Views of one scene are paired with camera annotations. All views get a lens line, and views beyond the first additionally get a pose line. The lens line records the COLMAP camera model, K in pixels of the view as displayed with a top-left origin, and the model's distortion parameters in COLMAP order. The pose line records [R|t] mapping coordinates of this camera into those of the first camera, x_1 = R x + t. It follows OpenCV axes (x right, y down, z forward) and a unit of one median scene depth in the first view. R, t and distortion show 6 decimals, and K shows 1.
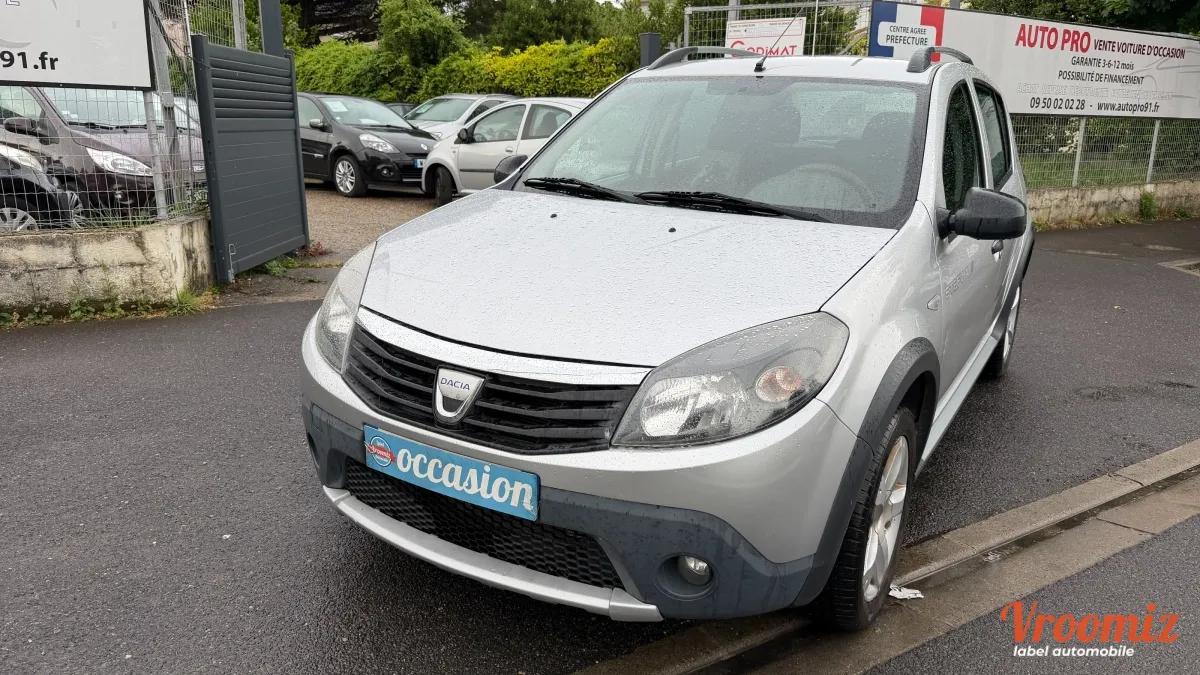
lens RADIAL K [[869.1, 0, 599.9], [0, 869.1, 336.8], [0, 0, 1]] dist [0.053891, -0.058753]
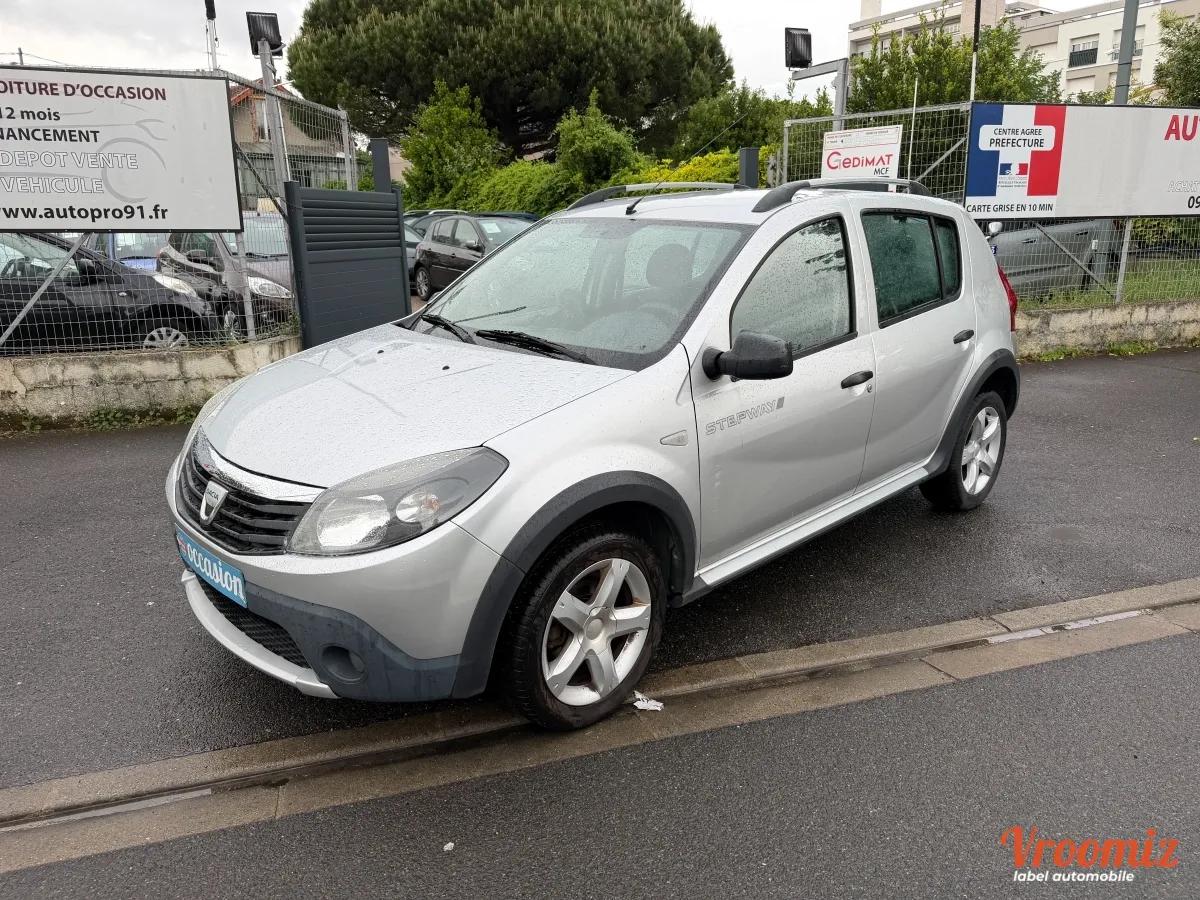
lens RADIAL K [[867.4, 0, 603.4], [0, 867.4, 450.6], [0, 0, 1]] dist [0.032443, -0.023119]
pose [[0.966025, 0.036153, -0.255908, 0.289824], [-0.032685, 0.999307, 0.017793, -0.020670], [0.256374, -0.008824, 0.966537, -0.027865]]
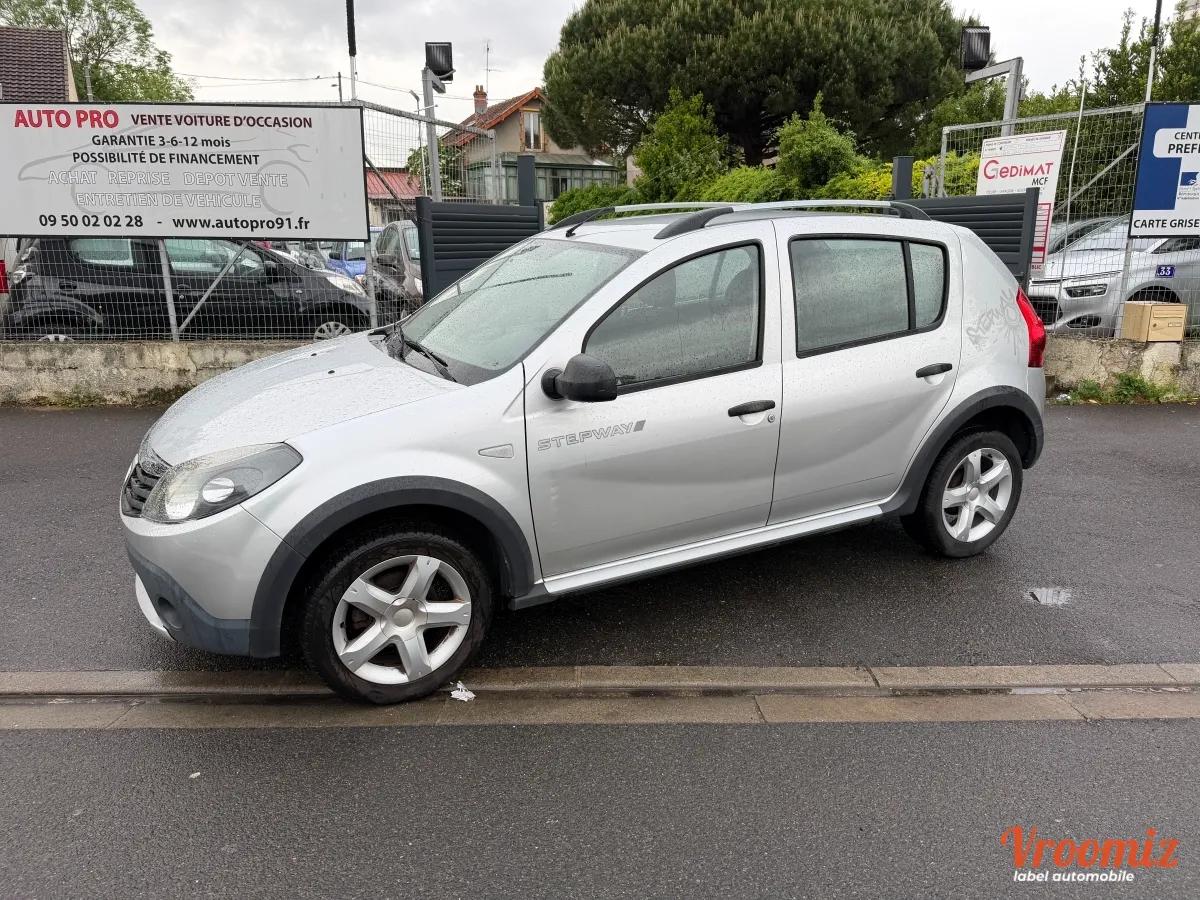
lens RADIAL K [[871.7, 0, 610.5], [0, 871.7, 450.3], [0, 0, 1]] dist [0.027284, -0.018872]
pose [[0.846021, 0.112770, -0.521086, 0.563618], [-0.110758, 0.993227, 0.035122, -0.049435], [0.521517, 0.028000, 0.852781, 0.050882]]
